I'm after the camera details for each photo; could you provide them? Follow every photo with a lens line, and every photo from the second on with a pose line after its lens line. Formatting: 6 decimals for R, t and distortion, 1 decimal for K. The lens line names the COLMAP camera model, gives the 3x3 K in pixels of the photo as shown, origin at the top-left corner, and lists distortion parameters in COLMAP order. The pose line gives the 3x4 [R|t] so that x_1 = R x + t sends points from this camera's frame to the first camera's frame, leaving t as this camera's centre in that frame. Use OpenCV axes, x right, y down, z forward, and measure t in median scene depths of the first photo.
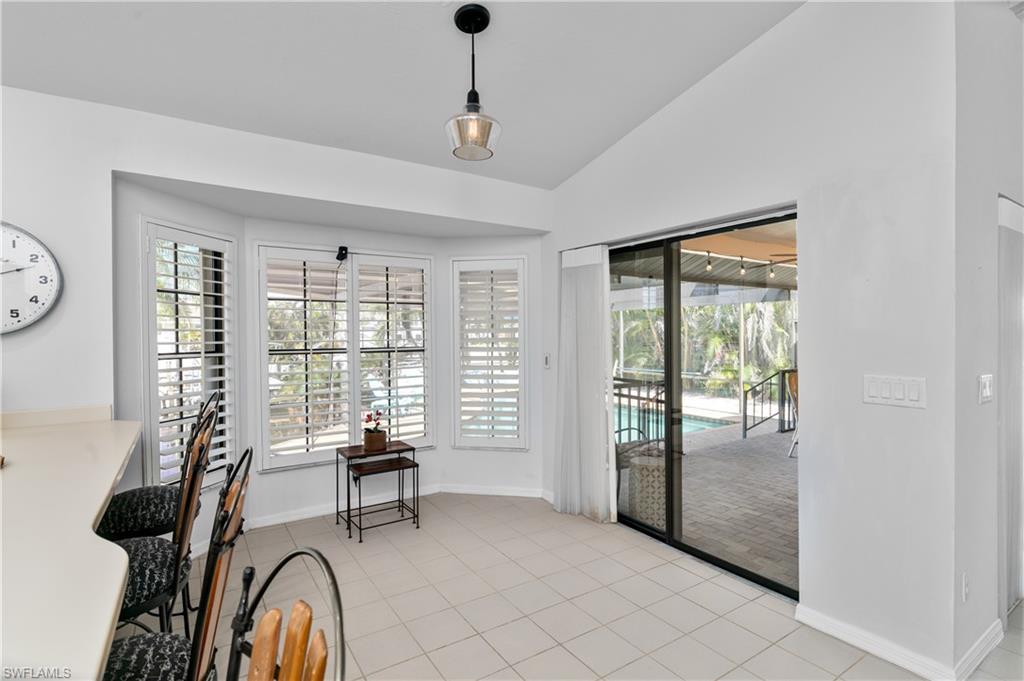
lens RADIAL K [[491.8, 0, 508.9], [0, 491.8, 336.0], [0, 0, 1]] dist [-0.001946, -0.000386]
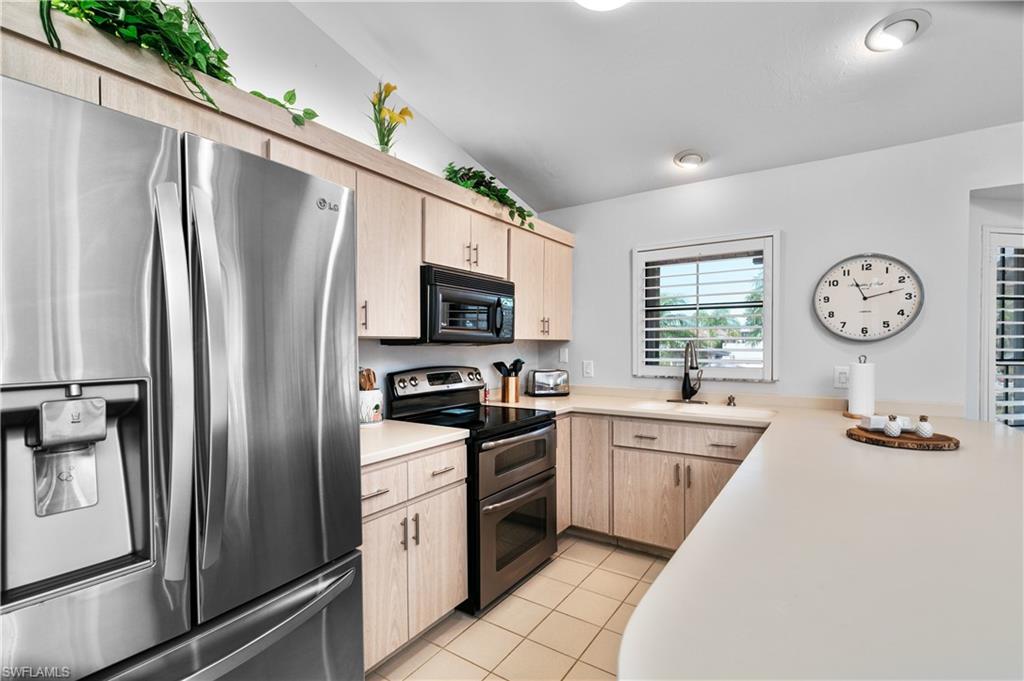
lens RADIAL K [[458.5, 0, 518.4], [0, 458.5, 349.8], [0, 0, 1]] dist [0.001980, -0.000237]
pose [[0.399739, 0.017691, -0.916458, -0.197084], [-0.003818, 0.999837, 0.017635, 0.002157], [0.916621, -0.003550, 0.399741, -0.250170]]
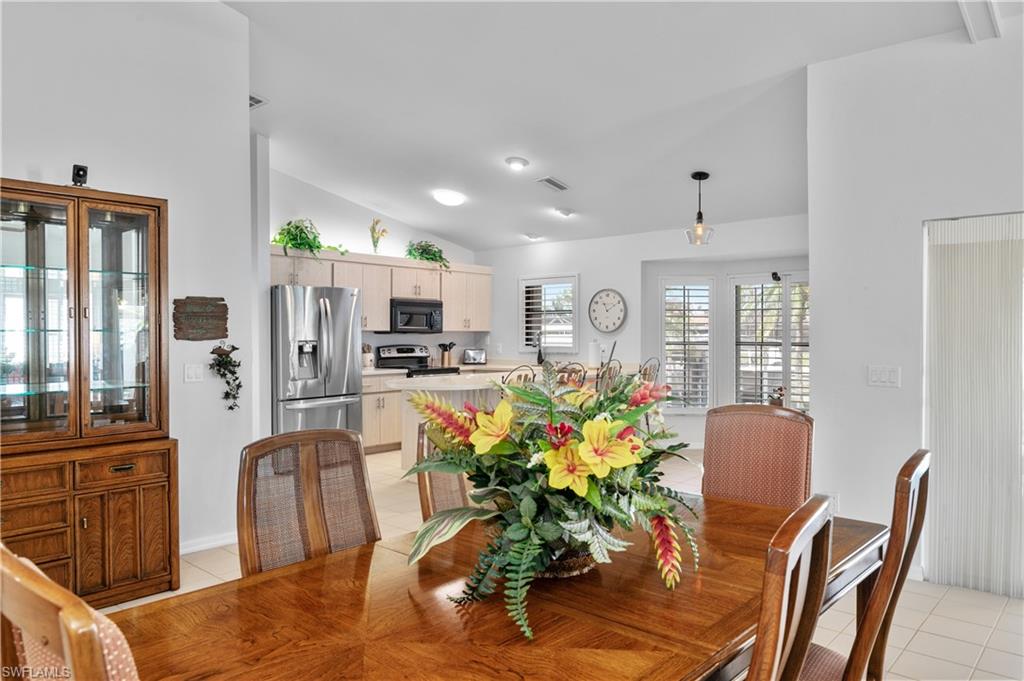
lens RADIAL K [[686.5, 0, 512.0], [0, 686.5, 340.5], [0, 0, 1]] dist [-0.007719, -0.001112]
pose [[0.251469, 0.016184, -0.967730, 1.626861], [-0.004144, 0.999869, 0.015644, -0.008861], [0.967857, 0.000076, 0.251503, -0.300686]]
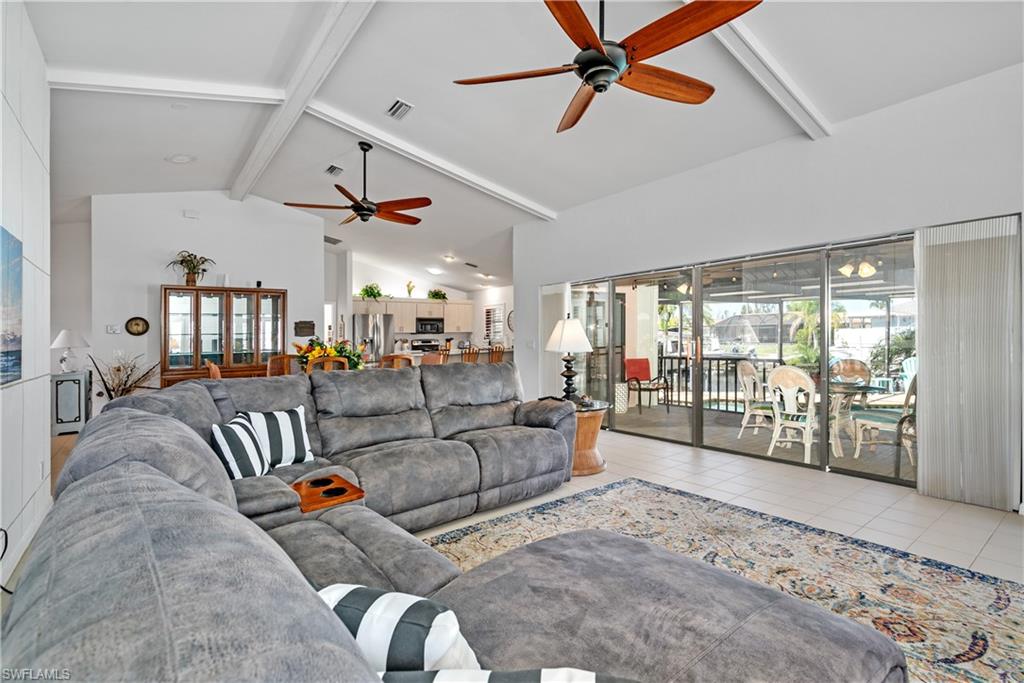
lens RADIAL K [[457.3, 0, 504.6], [0, 457.3, 340.5], [0, 0, 1]] dist [0.007785, -0.000076]
pose [[0.065398, 0.013542, -0.997767, 2.748989], [0.016955, 0.999748, 0.014680, 0.017189], [0.997715, -0.017877, 0.065152, 0.364531]]
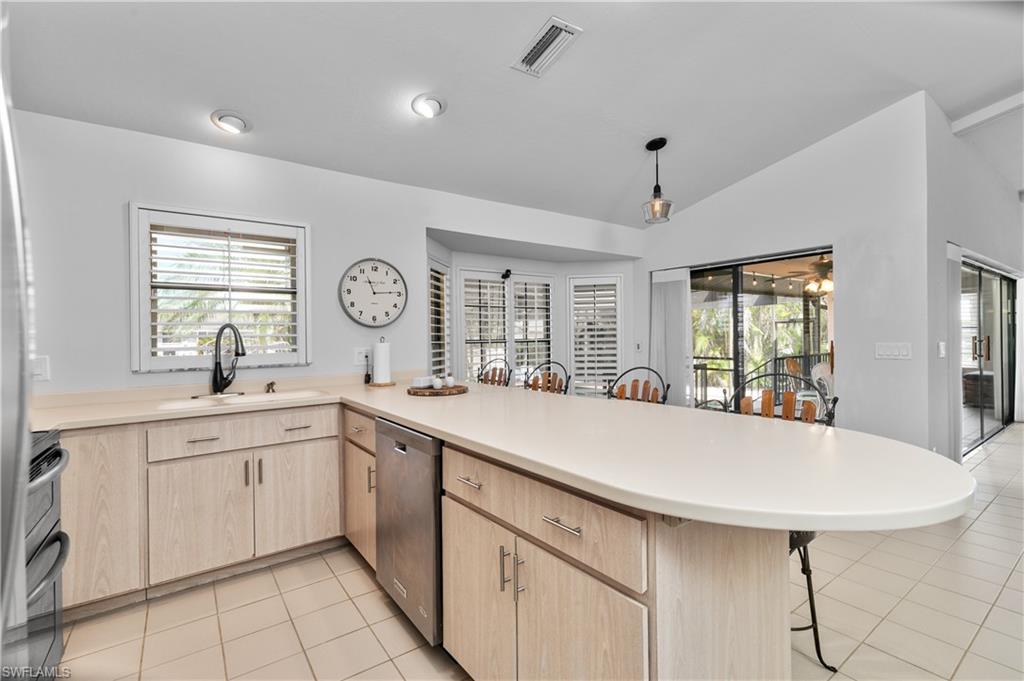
lens RADIAL K [[457.3, 0, 504.6], [0, 457.3, 339.5], [0, 0, 1]] dist [0.007785, -0.000076]
pose [[0.999152, -0.011849, 0.039433, -0.455287], [0.011975, 0.999924, -0.002946, 0.034878], [-0.039395, 0.003415, 0.999218, -0.407266]]
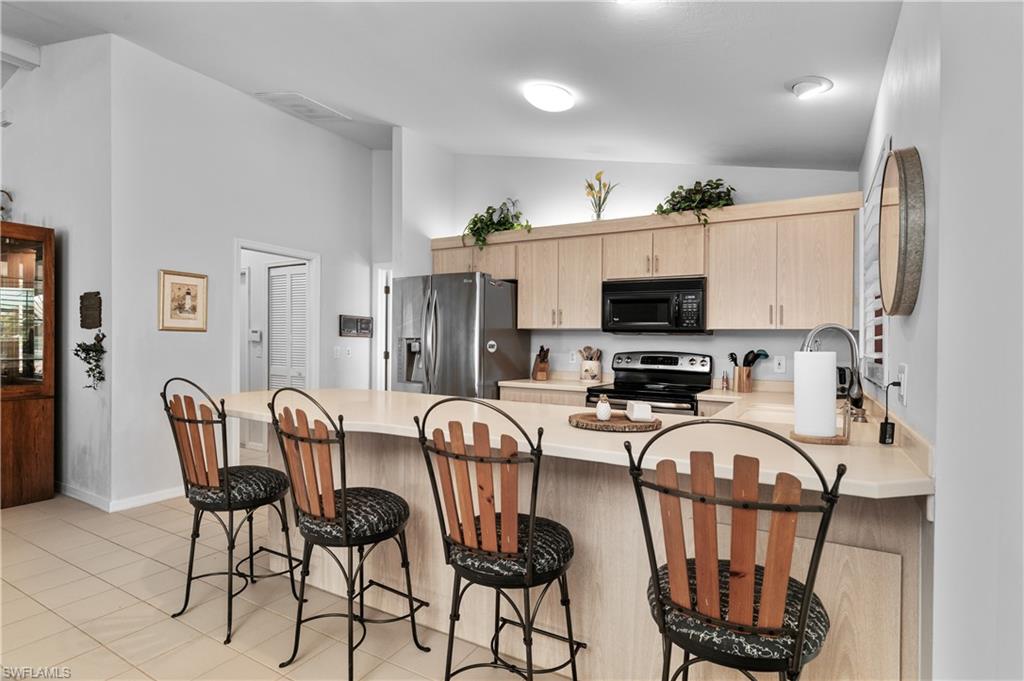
lens RADIAL K [[526.7, 0, 507.4], [0, 526.7, 354.0], [0, 0, 1]] dist [-0.001847, -0.000699]
pose [[-0.898516, -0.003130, -0.438929, -0.139761], [-0.012710, 0.999741, 0.018889, 0.037200], [0.438756, 0.022551, -0.898323, 0.988292]]
